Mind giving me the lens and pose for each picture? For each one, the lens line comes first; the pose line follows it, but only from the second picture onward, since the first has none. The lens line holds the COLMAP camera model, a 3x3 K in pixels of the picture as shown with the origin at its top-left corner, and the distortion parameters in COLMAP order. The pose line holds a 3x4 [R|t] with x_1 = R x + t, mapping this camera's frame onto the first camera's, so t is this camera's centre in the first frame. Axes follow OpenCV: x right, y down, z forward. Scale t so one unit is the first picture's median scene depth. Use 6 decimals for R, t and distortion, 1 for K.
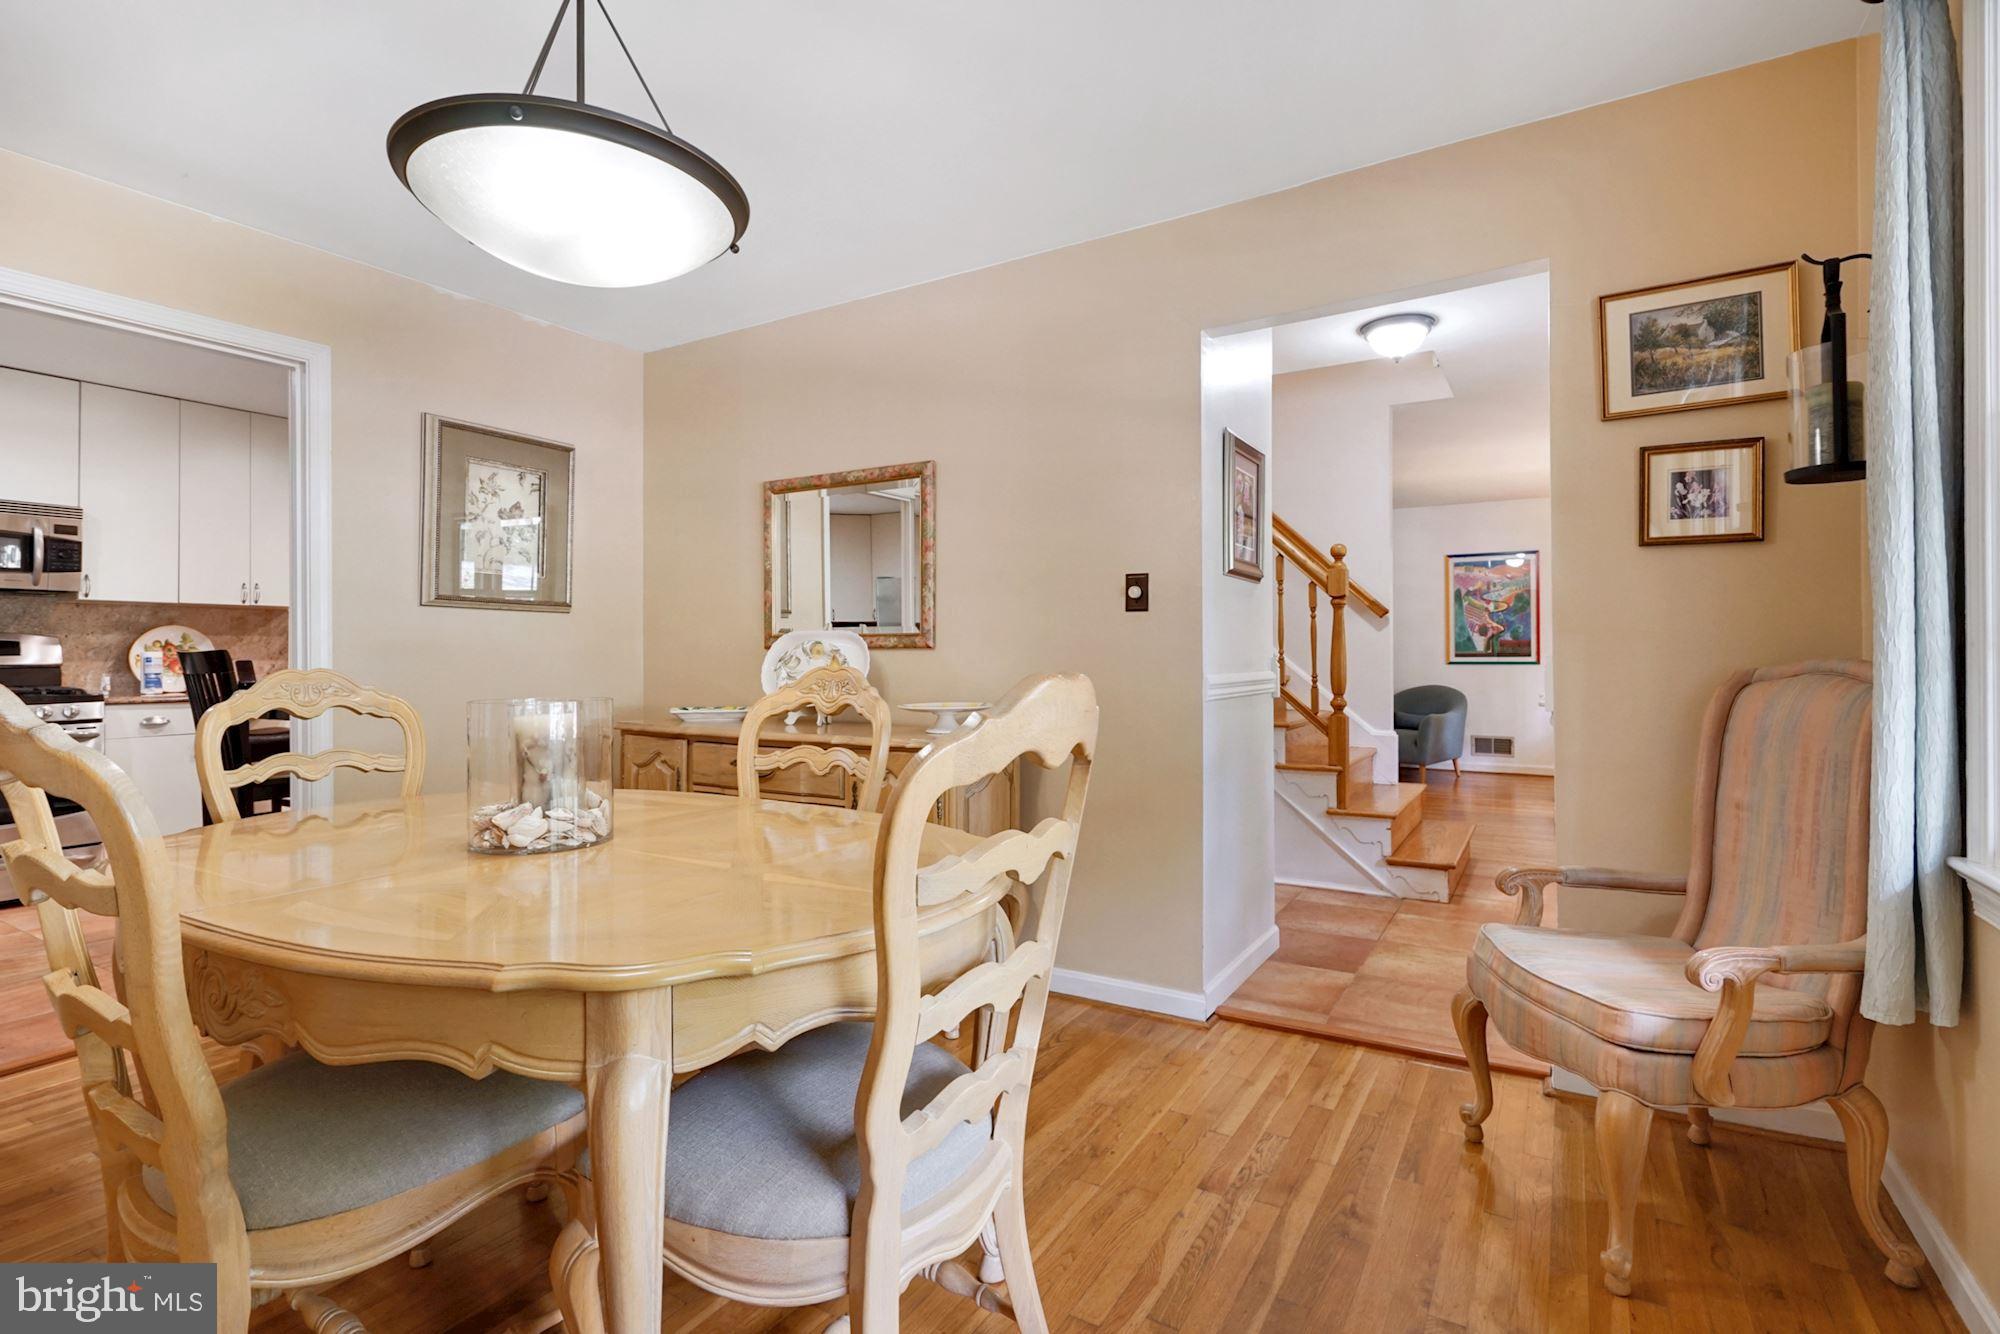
lens RADIAL K [[926.1, 0, 1007.9], [0, 926.1, 654.6], [0, 0, 1]] dist [-0.015640, 0.002436]
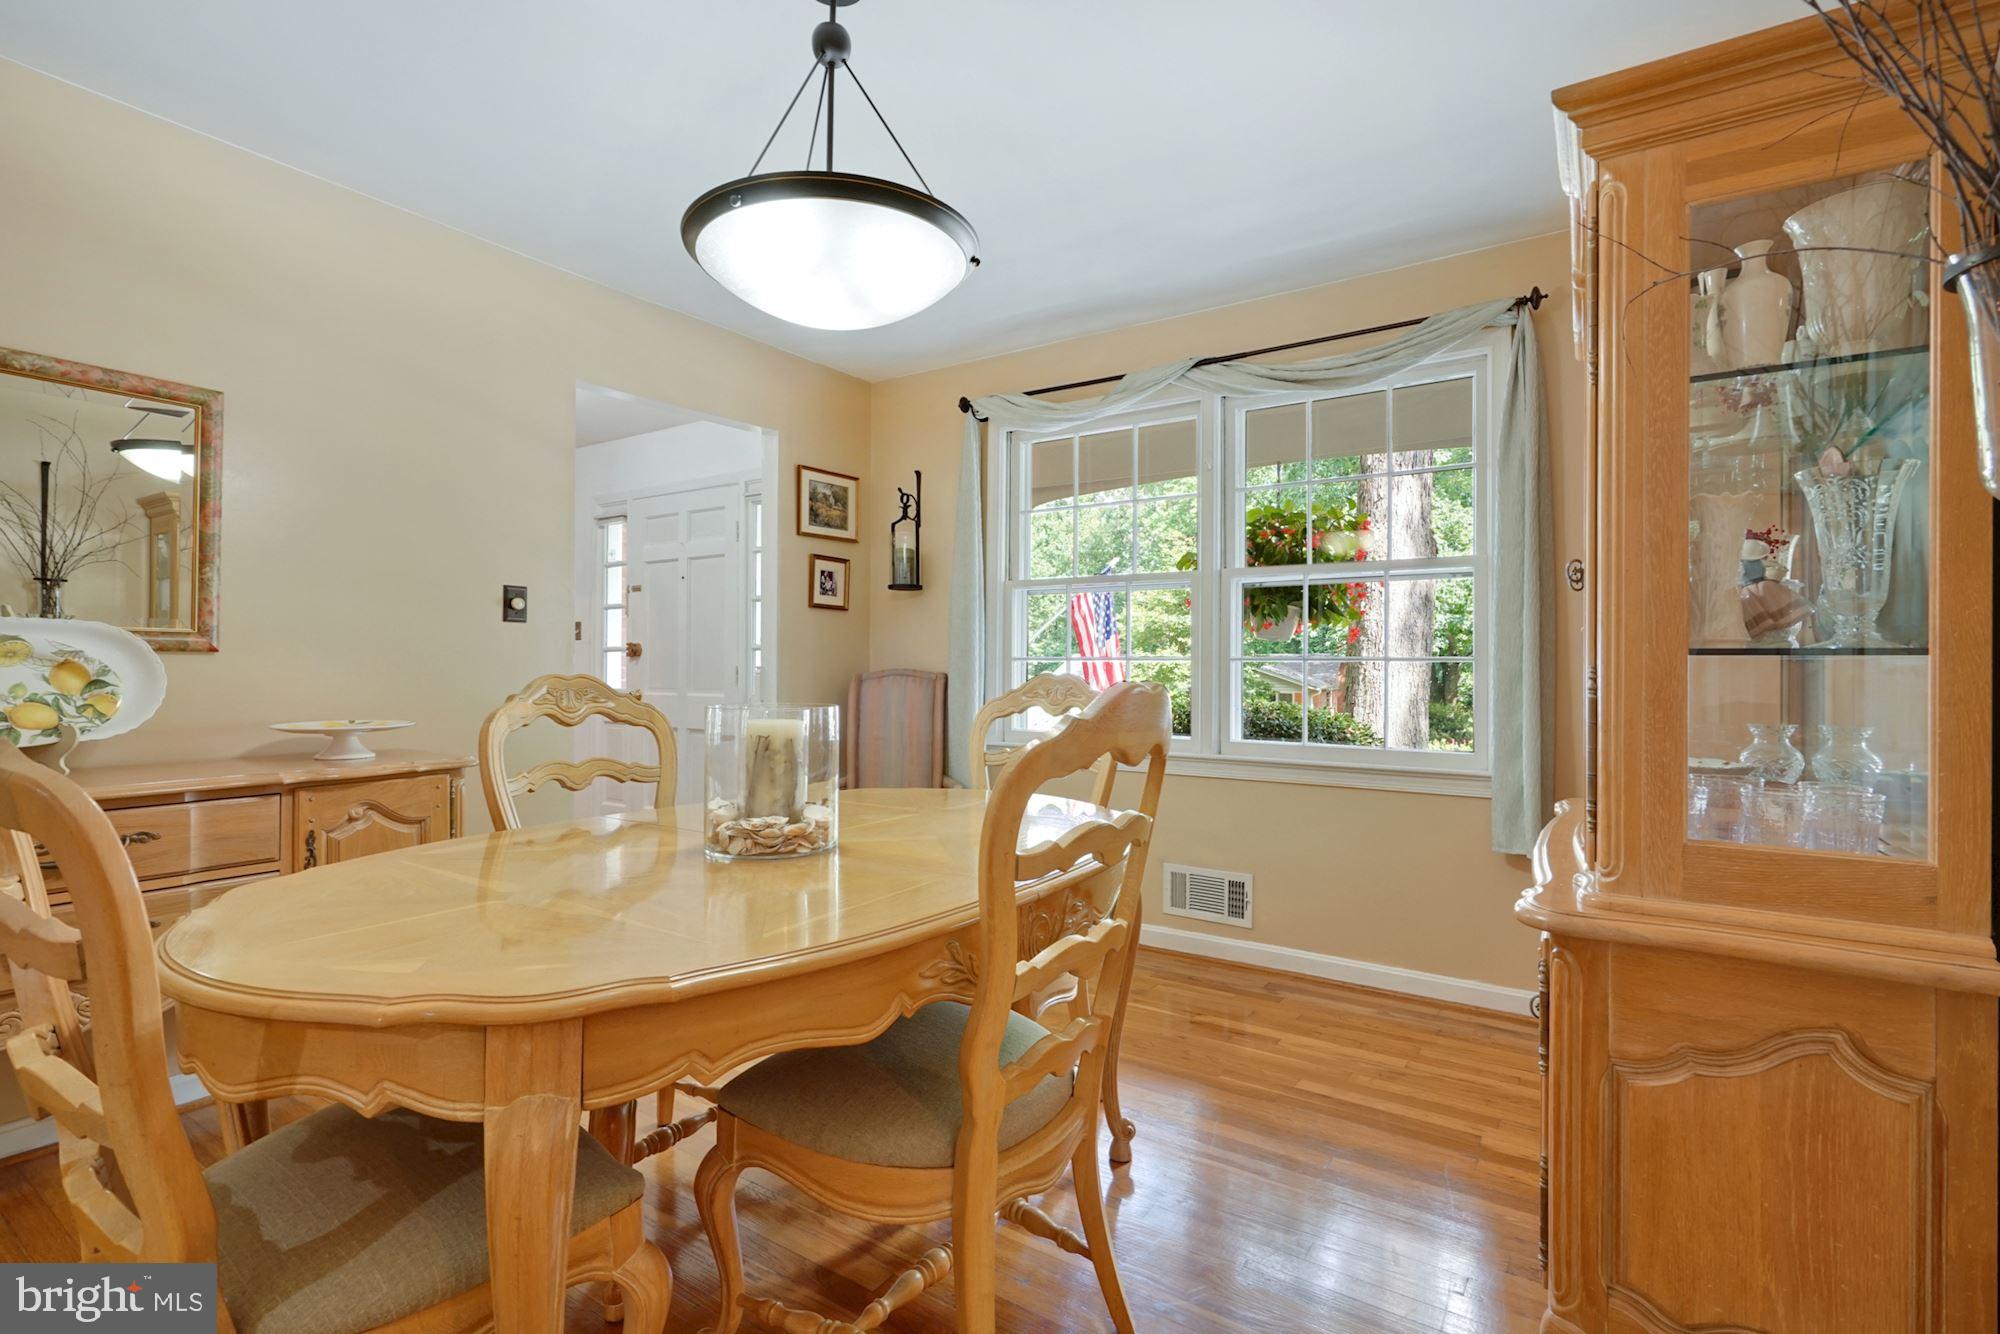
lens RADIAL K [[926.1, 0, 1005.6], [0, 926.1, 666.5], [0, 0, 1]] dist [-0.015640, 0.002436]
pose [[0.044677, 0.002741, 0.998998, -1.160347], [-0.009069, 0.999956, -0.002338, 0.001575], [-0.998960, -0.008956, 0.044700, 0.531588]]
